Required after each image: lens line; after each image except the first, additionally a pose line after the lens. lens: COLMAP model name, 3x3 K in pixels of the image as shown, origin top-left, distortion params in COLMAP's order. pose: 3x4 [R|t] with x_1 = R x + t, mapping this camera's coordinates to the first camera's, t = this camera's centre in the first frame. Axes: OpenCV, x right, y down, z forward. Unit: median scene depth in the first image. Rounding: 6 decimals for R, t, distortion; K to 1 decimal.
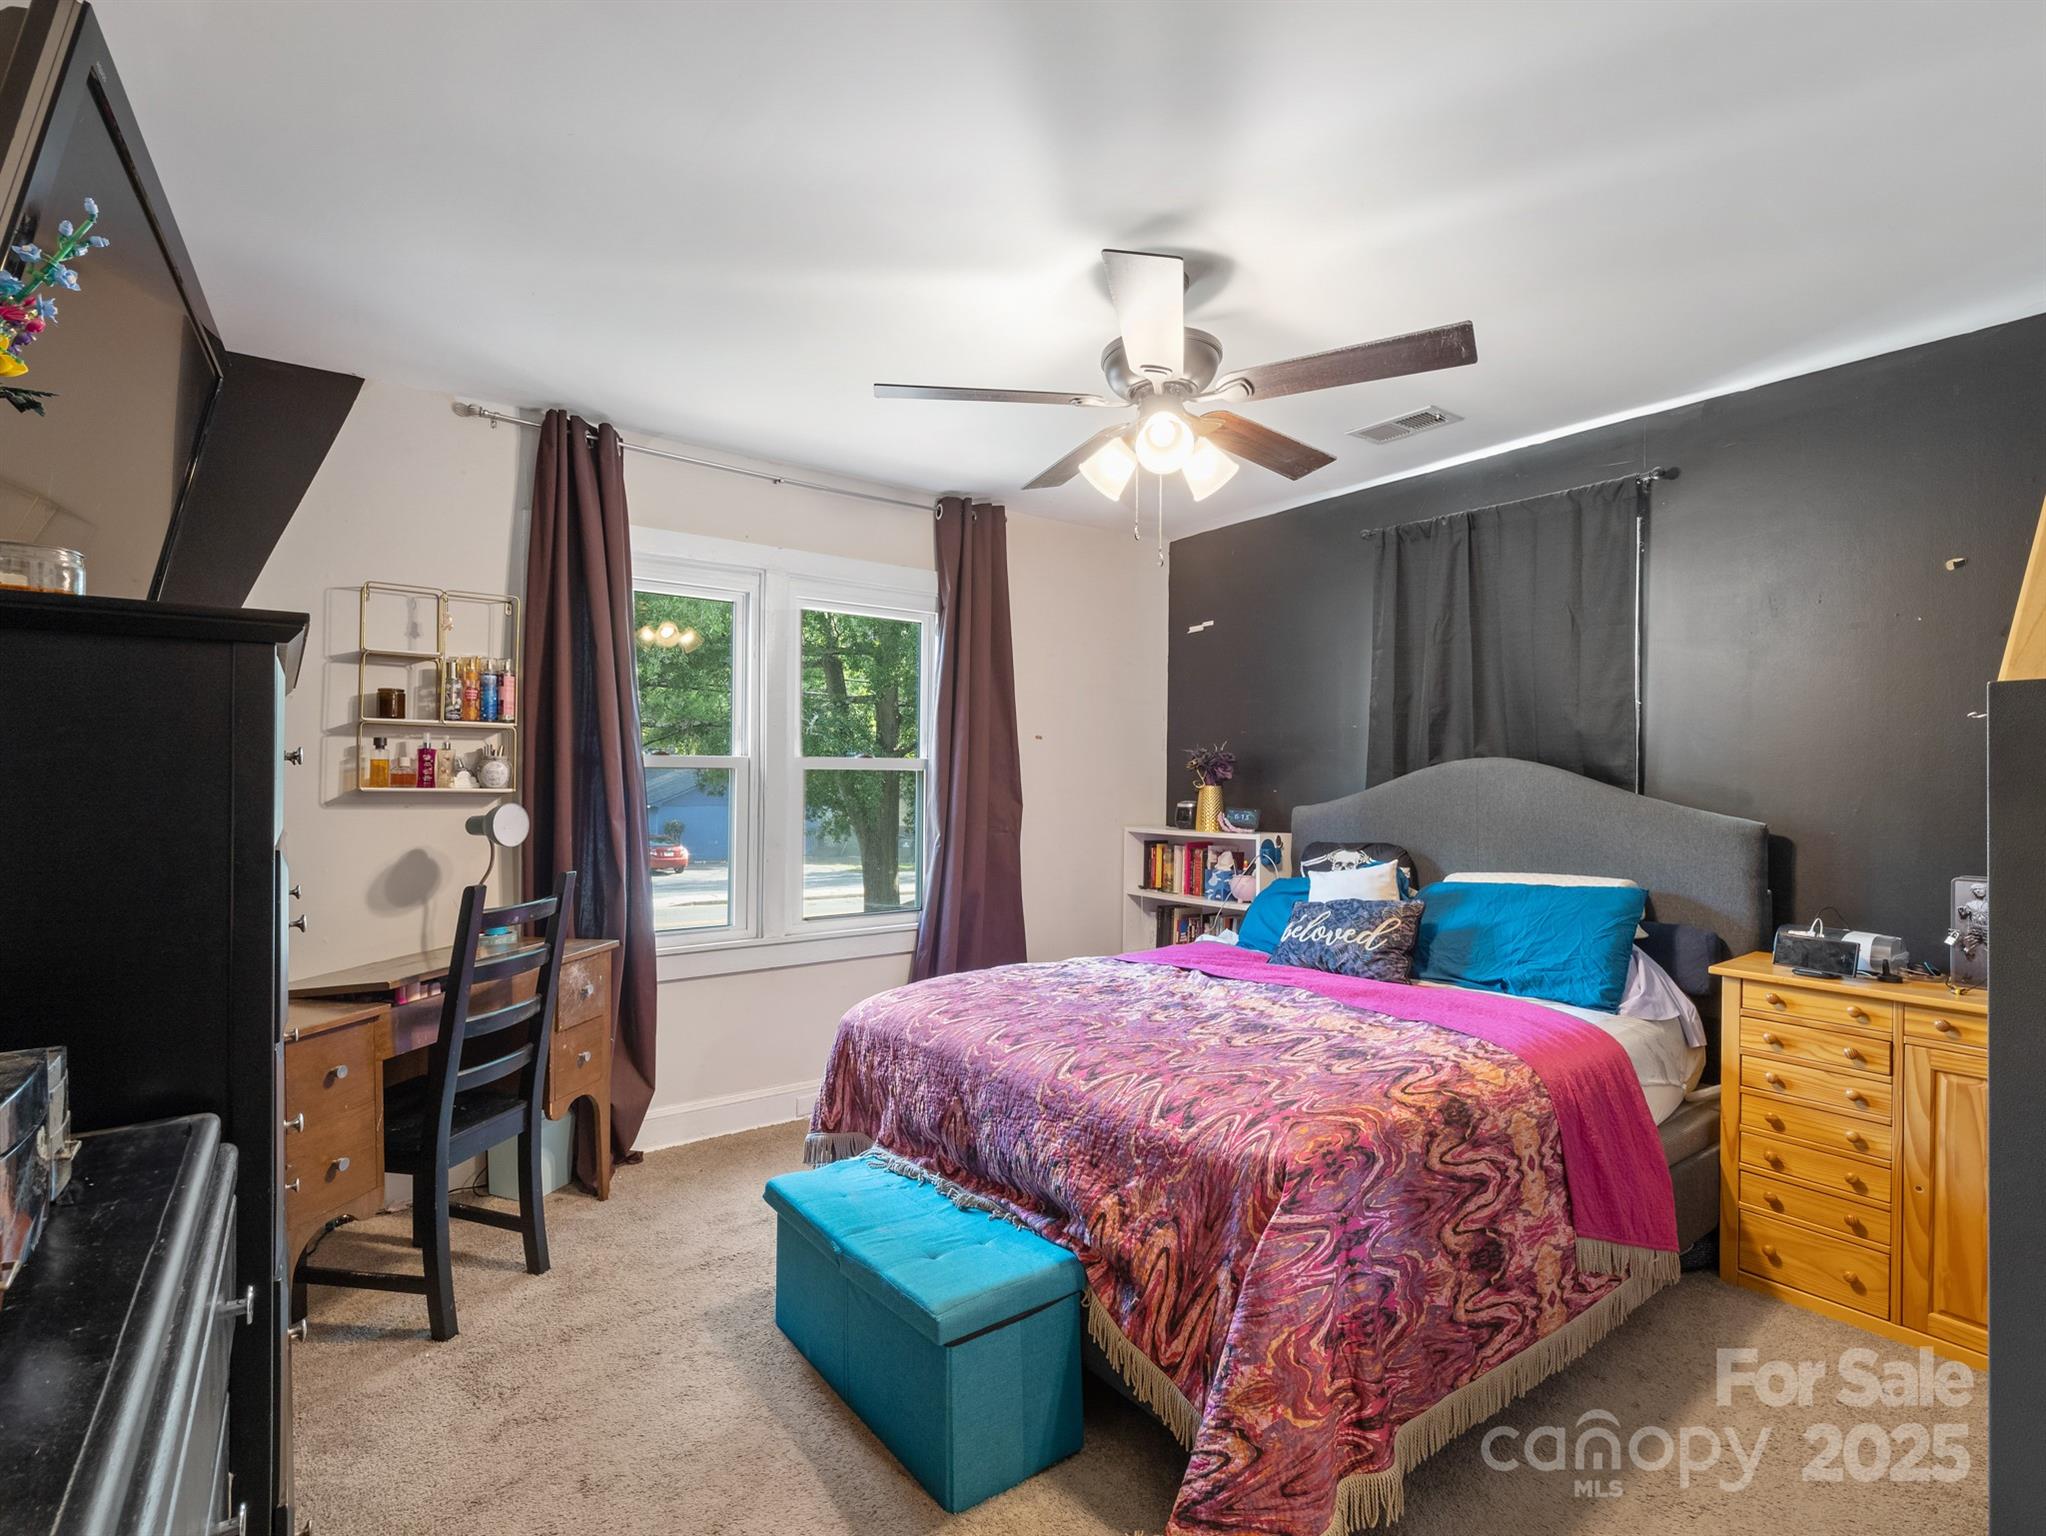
lens RADIAL K [[978.2, 0, 1019.7], [0, 978.2, 770.3], [0, 0, 1]] dist [-0.001948, -0.000460]
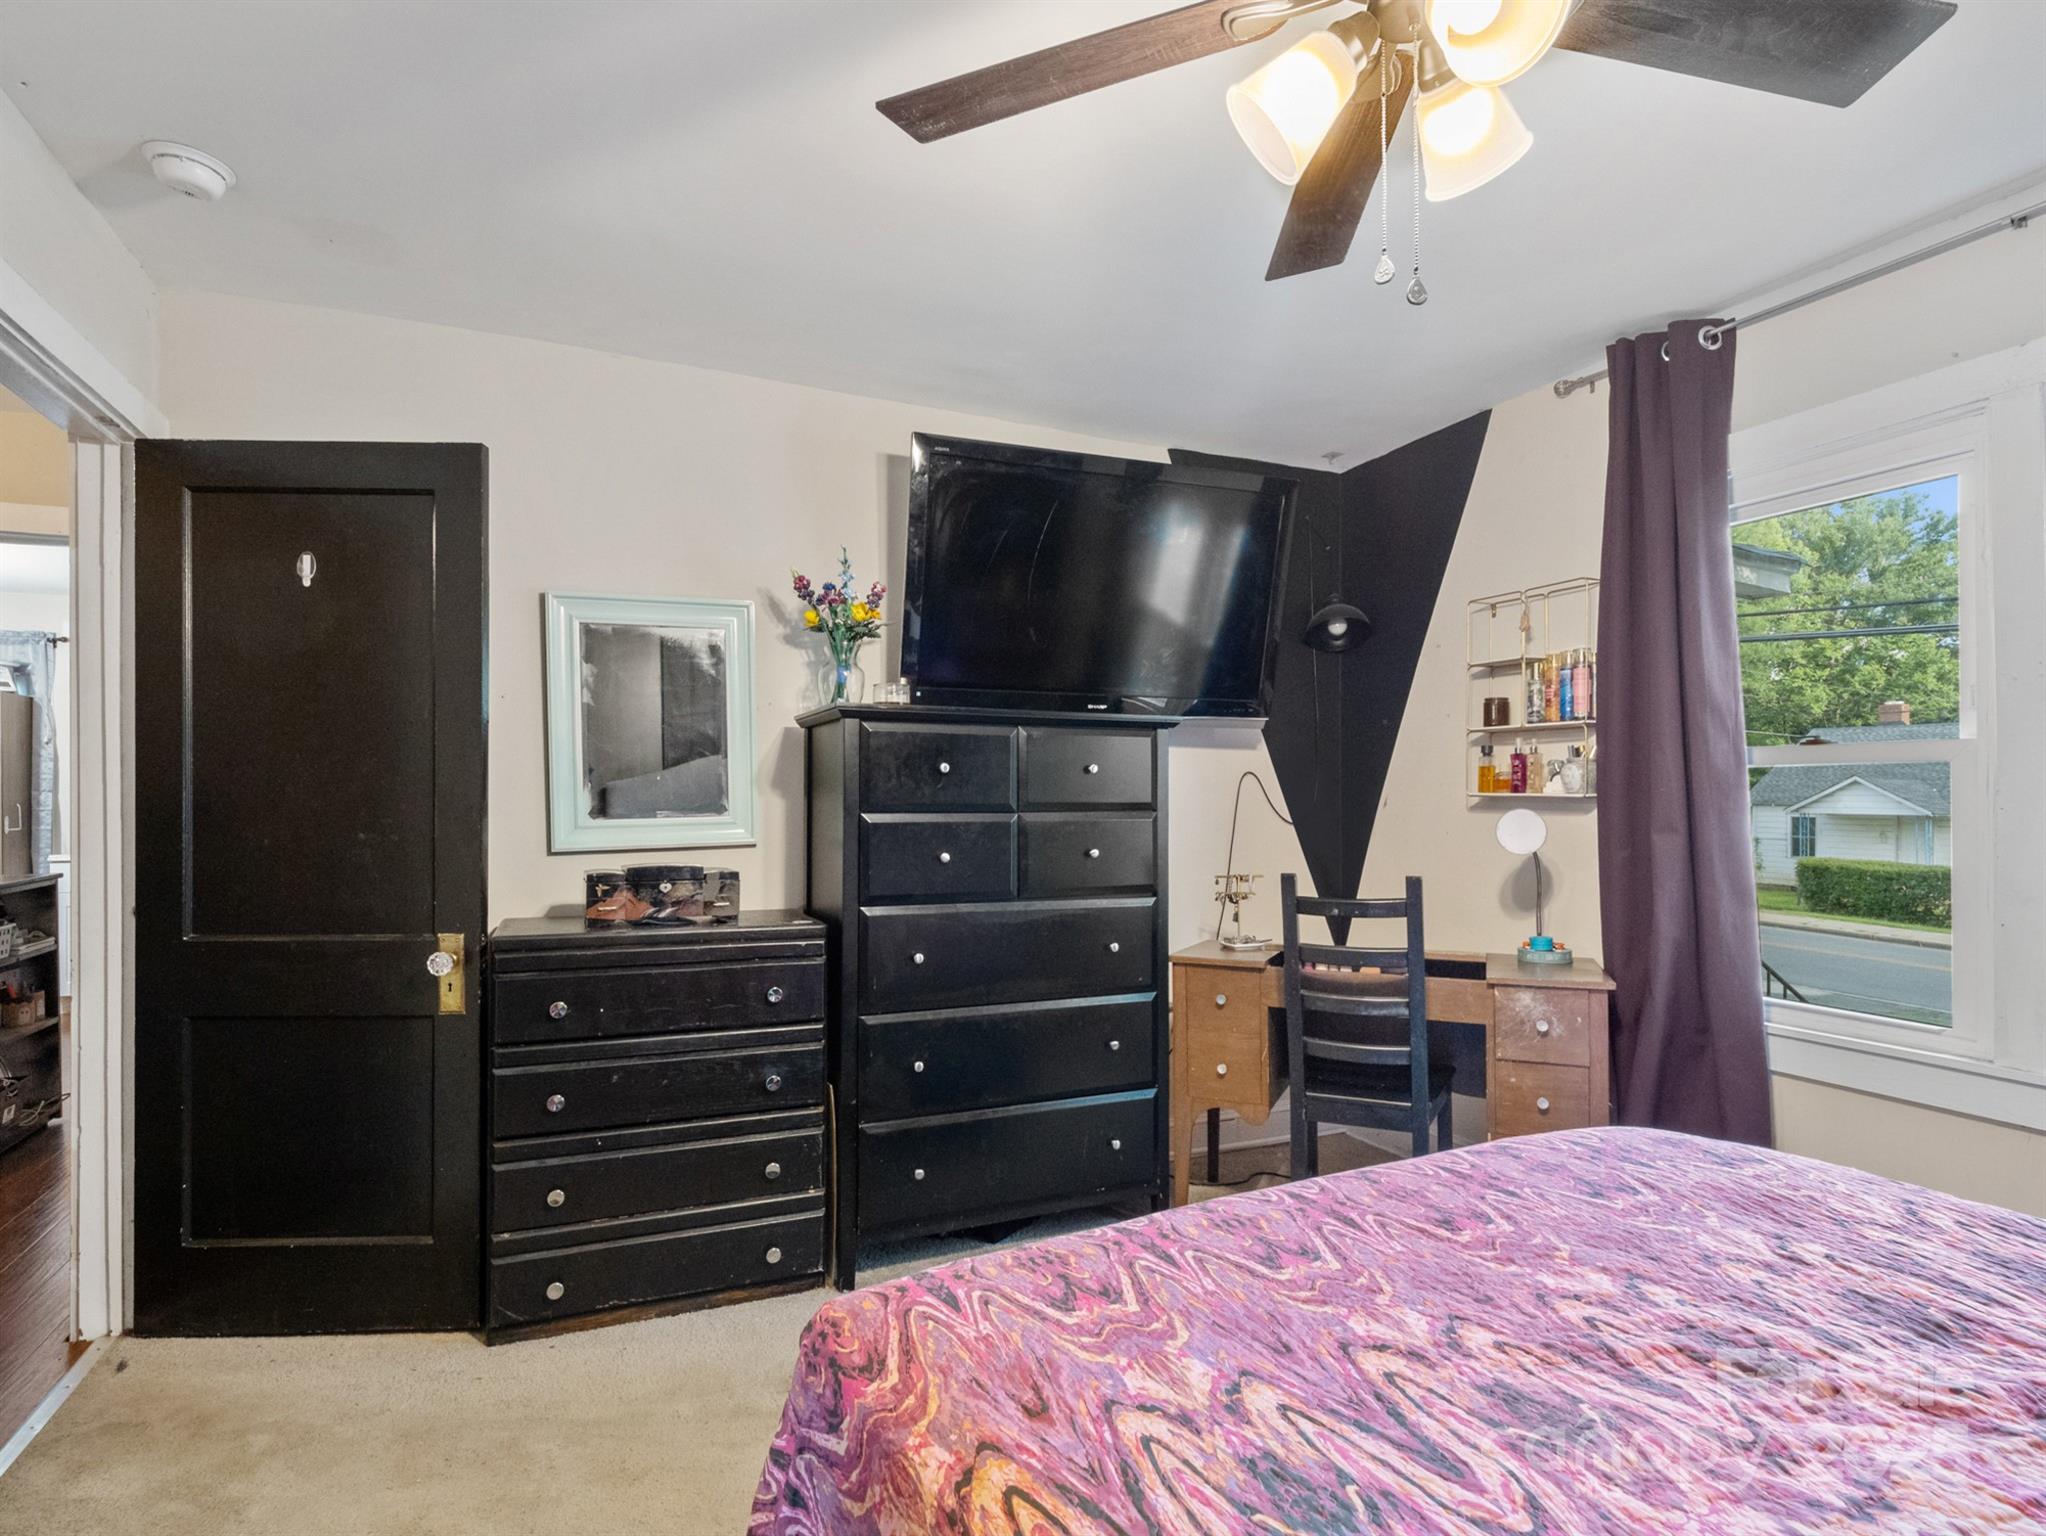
lens RADIAL K [[1069.4, 0, 1019.5], [0, 1069.4, 787.3], [0, 0, 1]] dist [0.006653, 0.001153]
pose [[-0.229027, -0.014032, -0.973319, 0.665342], [0.006326, 0.999854, -0.015903, 0.030693], [0.973400, -0.009799, -0.228905, 0.881439]]
